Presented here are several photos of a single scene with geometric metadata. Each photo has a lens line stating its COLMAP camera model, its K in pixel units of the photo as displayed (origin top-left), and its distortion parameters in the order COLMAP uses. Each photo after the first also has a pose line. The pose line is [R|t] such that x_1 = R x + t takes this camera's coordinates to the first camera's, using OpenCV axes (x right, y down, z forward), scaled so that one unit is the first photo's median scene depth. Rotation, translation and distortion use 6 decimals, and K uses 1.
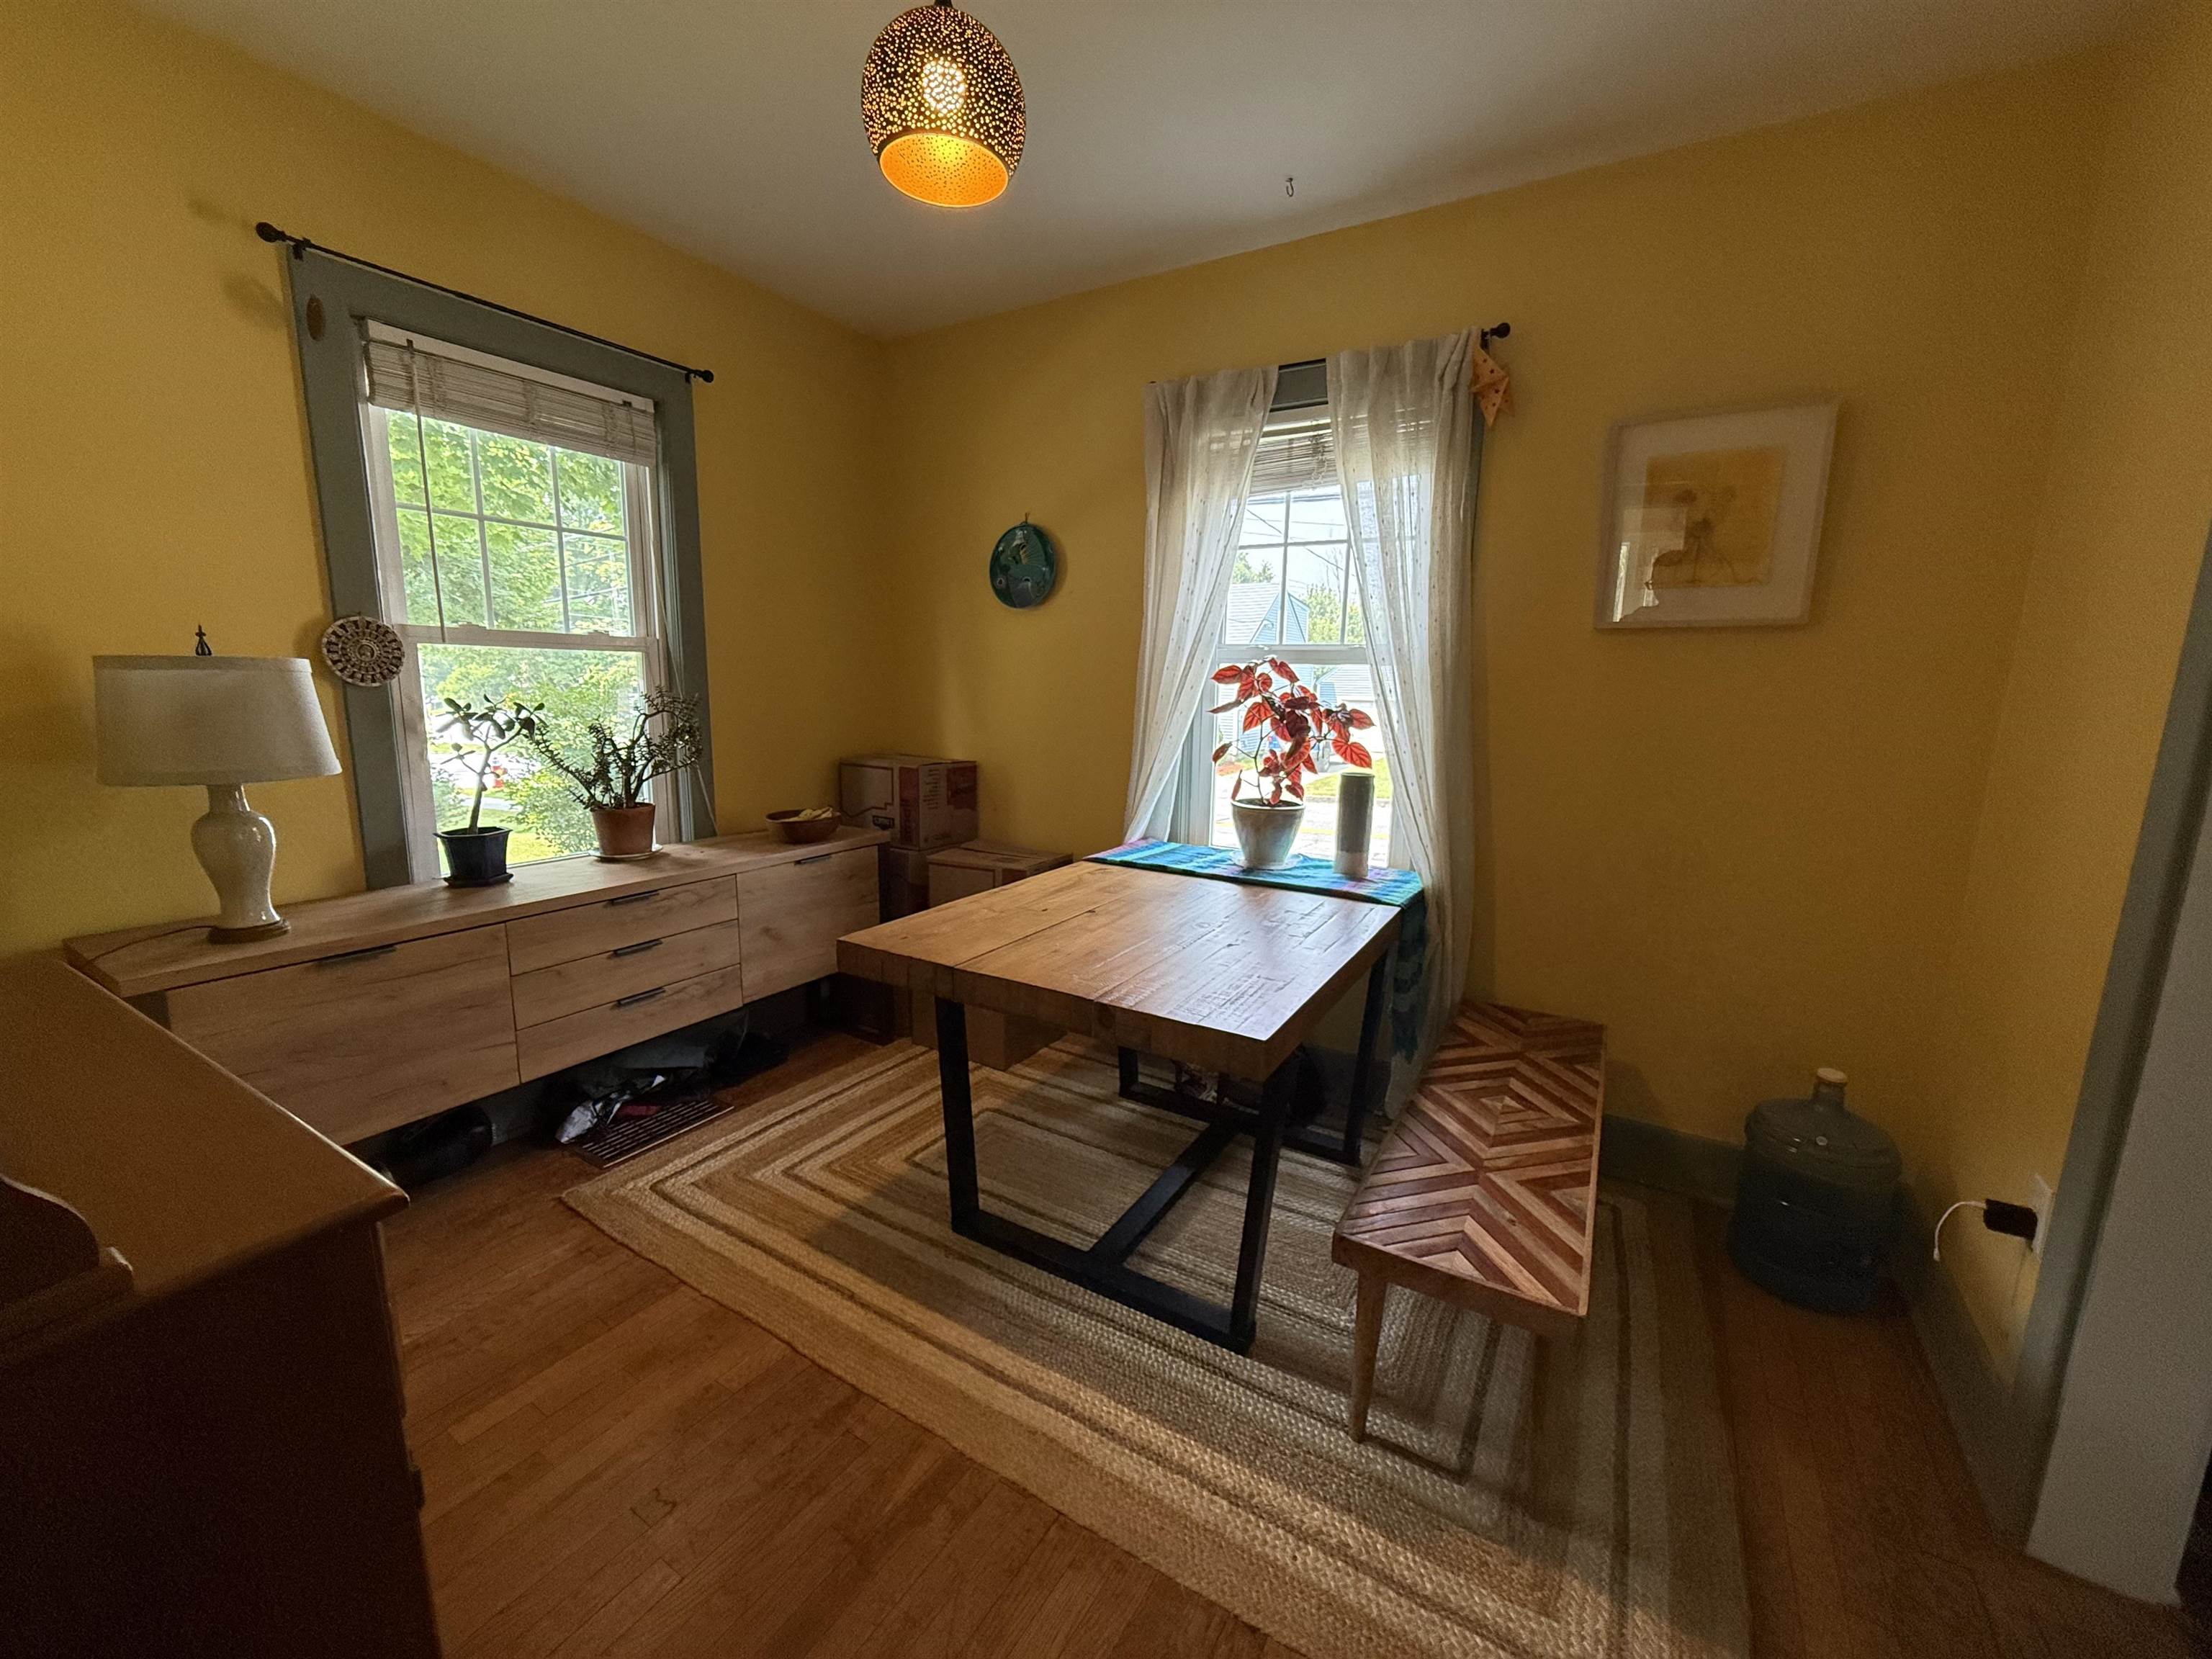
lens RADIAL K [[884.4, 0, 1102.1], [0, 884.4, 830.0], [0, 0, 1]] dist [0.010794, 0.000360]
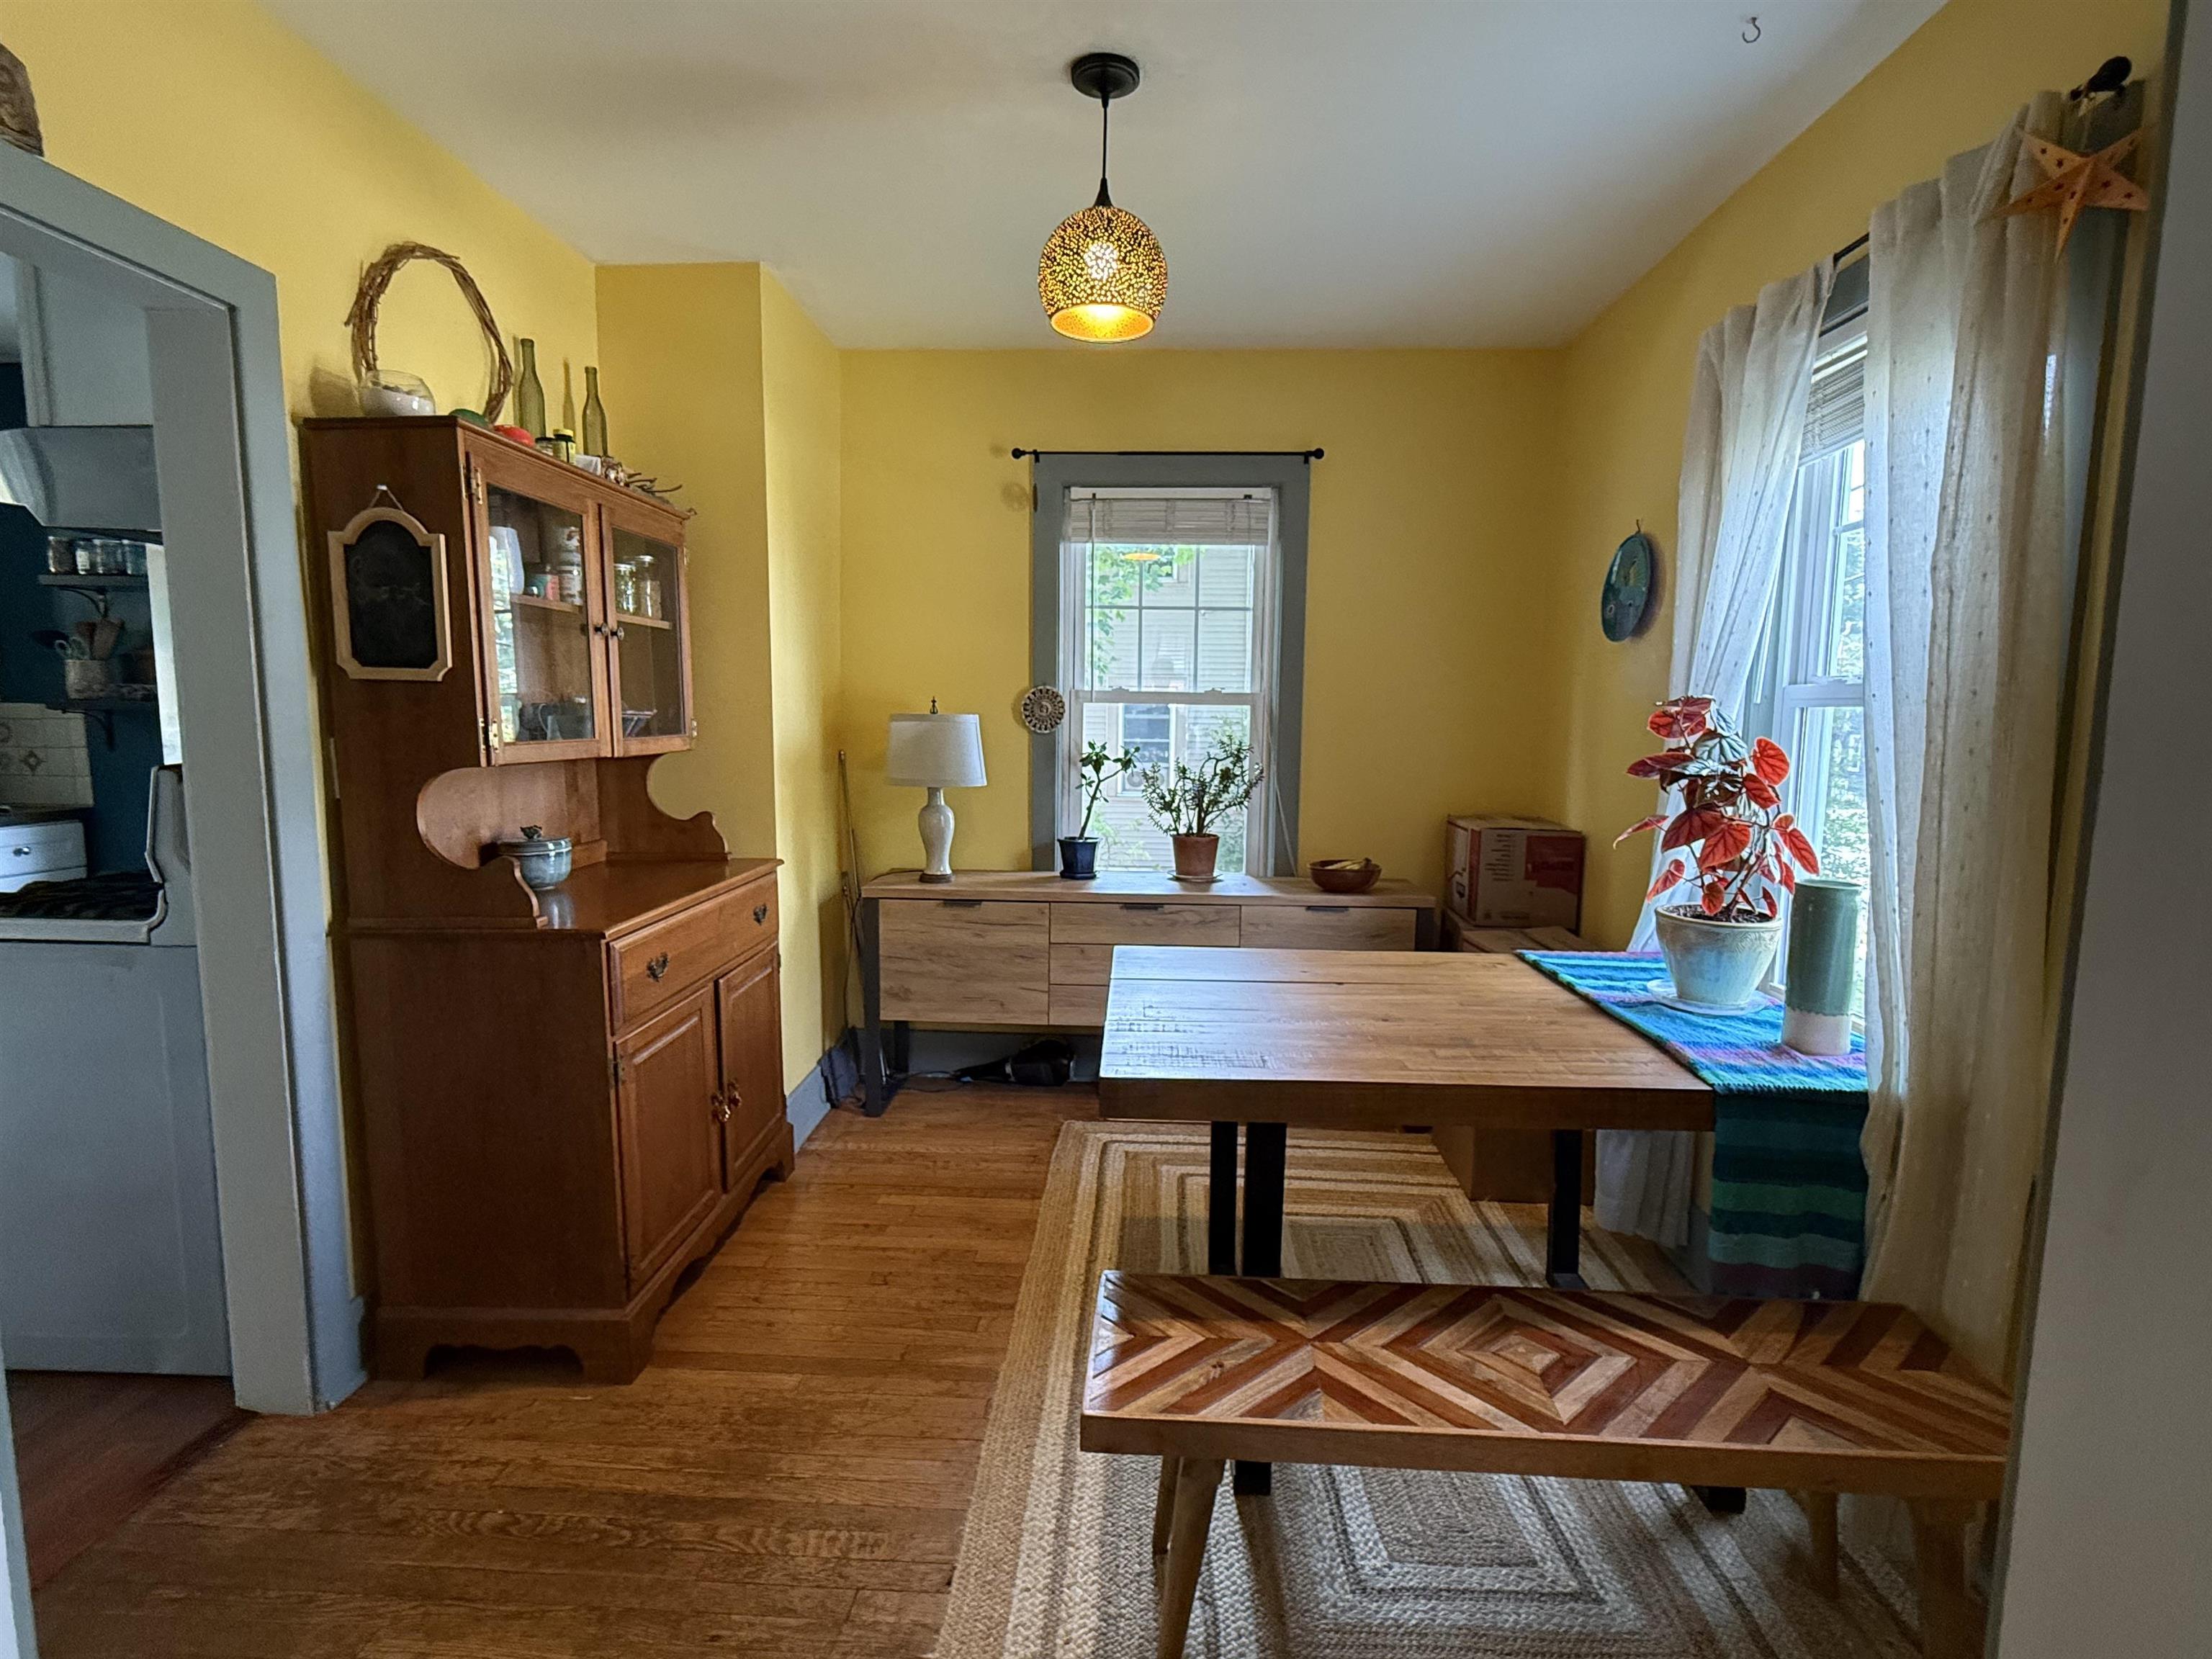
lens RADIAL K [[1095.7, 0, 1112.5], [0, 1095.7, 833.7], [0, 0, 1]] dist [0.049825, 0.000995]
pose [[0.490697, 0.084674, -0.867206, 0.804333], [-0.155872, 0.987743, 0.008245, -0.028892], [0.857275, 0.131127, 0.497881, 0.215604]]
